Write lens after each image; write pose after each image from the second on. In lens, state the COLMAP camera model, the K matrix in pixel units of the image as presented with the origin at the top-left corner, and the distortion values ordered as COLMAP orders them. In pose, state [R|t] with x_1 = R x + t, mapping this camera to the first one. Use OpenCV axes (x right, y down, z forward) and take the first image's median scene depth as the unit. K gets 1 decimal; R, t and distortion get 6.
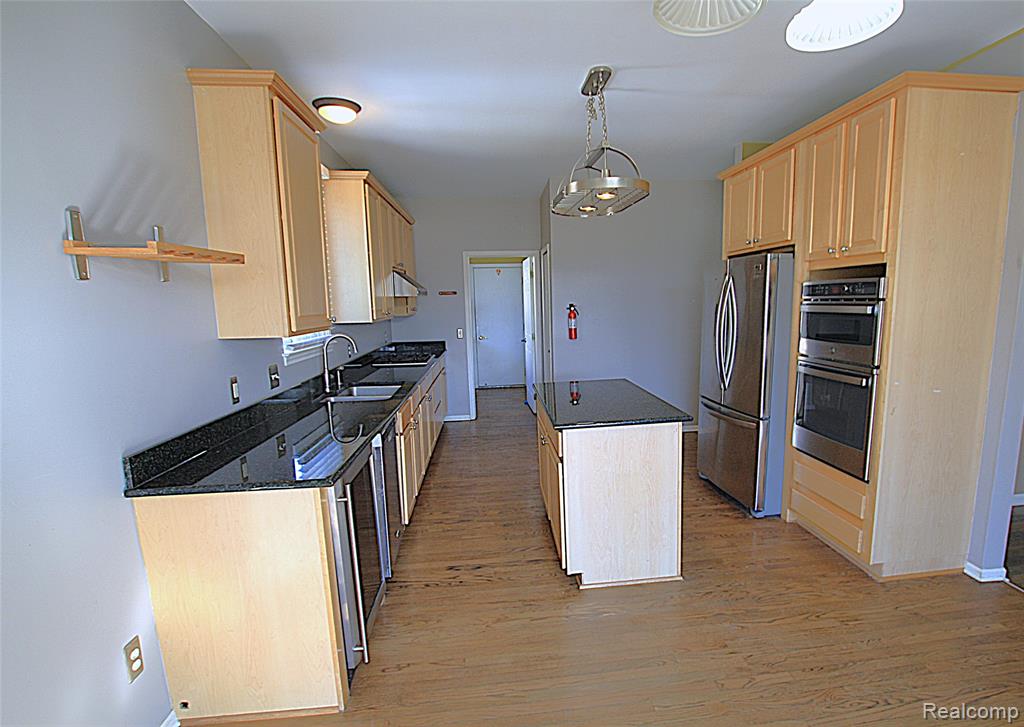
lens RADIAL K [[512.1, 0, 548.8], [0, 512.1, 395.6], [0, 0, 1]] dist [-0.000508, 0.000019]
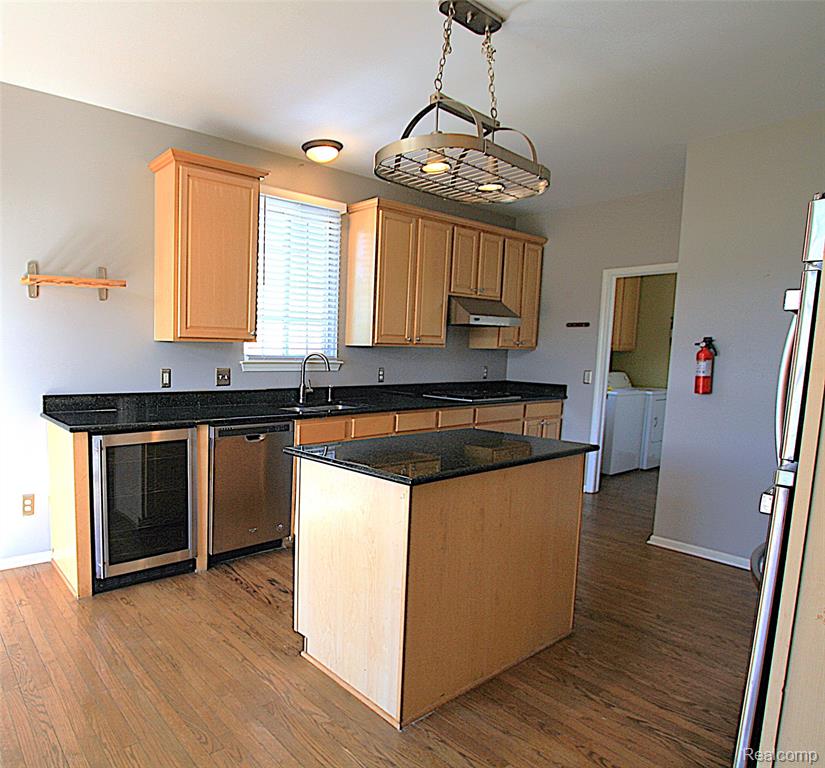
lens RADIAL K [[537.9, 0, 254.2], [0, 537.9, 405.5], [0, 0, 1]] dist [-0.022650, -0.002751]
pose [[0.457587, 0.124626, -0.880388, 0.610714], [-0.189353, 0.981075, 0.040461, -0.032031], [0.868769, 0.148189, 0.472526, 0.383384]]
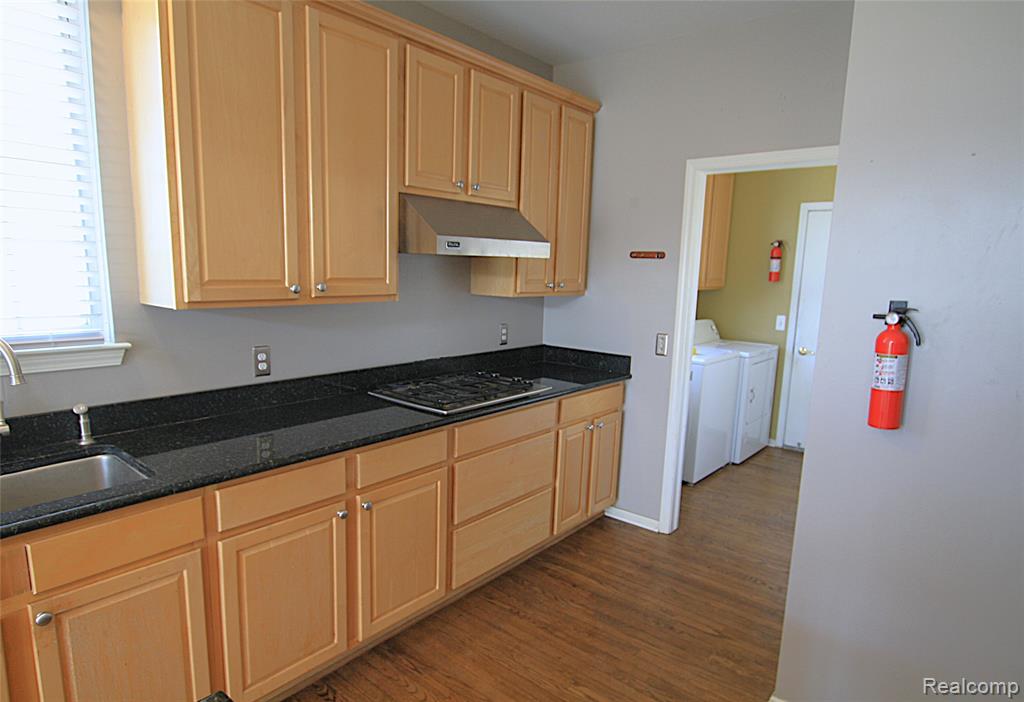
lens RADIAL K [[596.6, 0, 494.5], [0, 596.6, 370.6], [0, 0, 1]] dist [-0.025408, -0.000192]
pose [[0.680022, 0.164957, -0.714394, 0.212826], [-0.175479, 0.982661, 0.059865, -0.205606], [0.711883, 0.084651, 0.697178, 1.047932]]
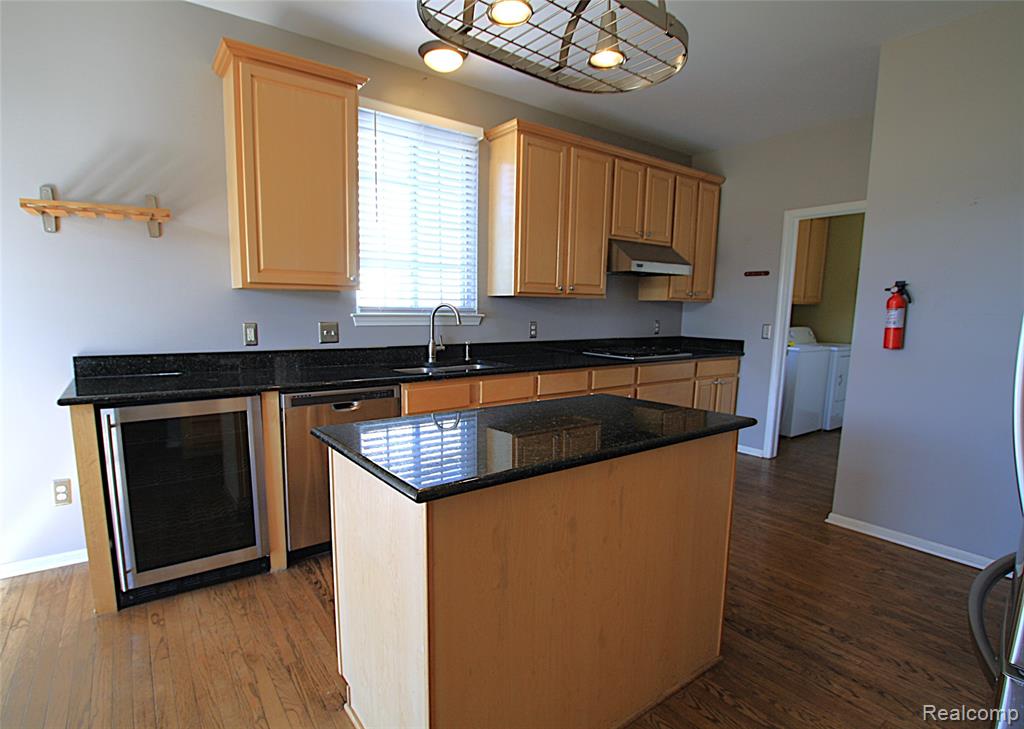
lens RADIAL K [[511.9, 0, 478.0], [0, 511.9, 384.0], [0, 0, 1]] dist [-0.026093, 0.000474]
pose [[0.476552, 0.156291, -0.865143, 0.493494], [-0.183213, 0.980120, 0.076142, -0.061719], [0.859844, 0.122220, 0.495712, 0.653708]]
